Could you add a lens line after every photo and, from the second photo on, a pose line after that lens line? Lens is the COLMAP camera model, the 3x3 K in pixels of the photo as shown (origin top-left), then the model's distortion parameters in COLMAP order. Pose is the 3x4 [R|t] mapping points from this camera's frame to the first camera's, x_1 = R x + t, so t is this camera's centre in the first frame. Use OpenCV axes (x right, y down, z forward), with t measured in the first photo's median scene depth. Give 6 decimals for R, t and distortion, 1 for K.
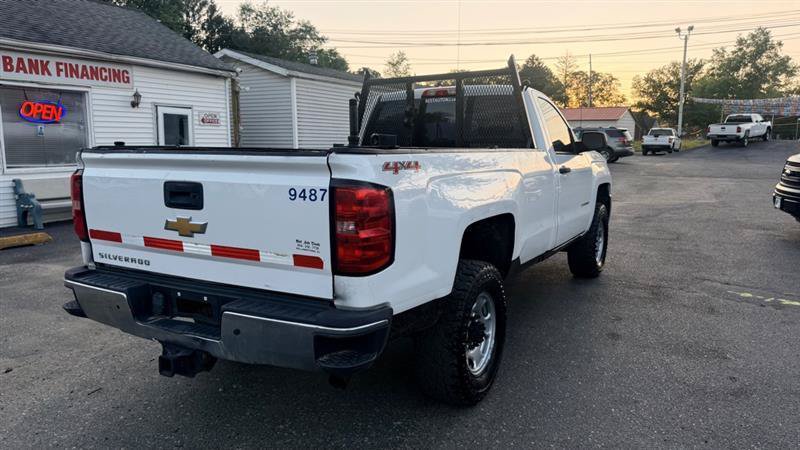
lens RADIAL K [[563.2, 0, 405.4], [0, 563.2, 226.2], [0, 0, 1]] dist [0.055928, -0.064478]
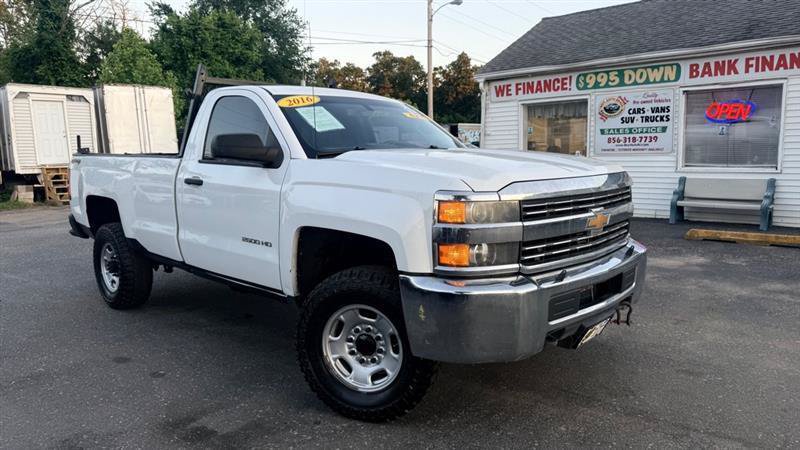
lens RADIAL K [[563.2, 0, 400.6], [0, 563.2, 227.5], [0, 0, 1]] dist [0.055928, -0.064478]
pose [[-0.259381, 0.137190, -0.955981, 0.470809], [-0.122864, 0.977129, 0.173561, -0.100746], [0.957928, 0.162475, -0.236593, 0.687782]]
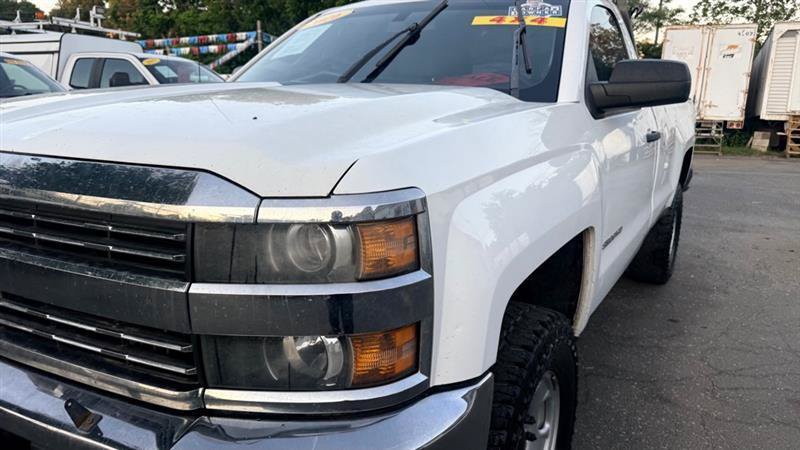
lens RADIAL K [[563.2, 0, 413.9], [0, 563.2, 236.4], [0, 0, 1]] dist [0.055928, -0.064478]
pose [[-0.999266, -0.020895, 0.032097, 0.042118], [-0.007276, 0.926370, 0.376545, -0.117972], [-0.037601, 0.376035, -0.925842, 0.835426]]
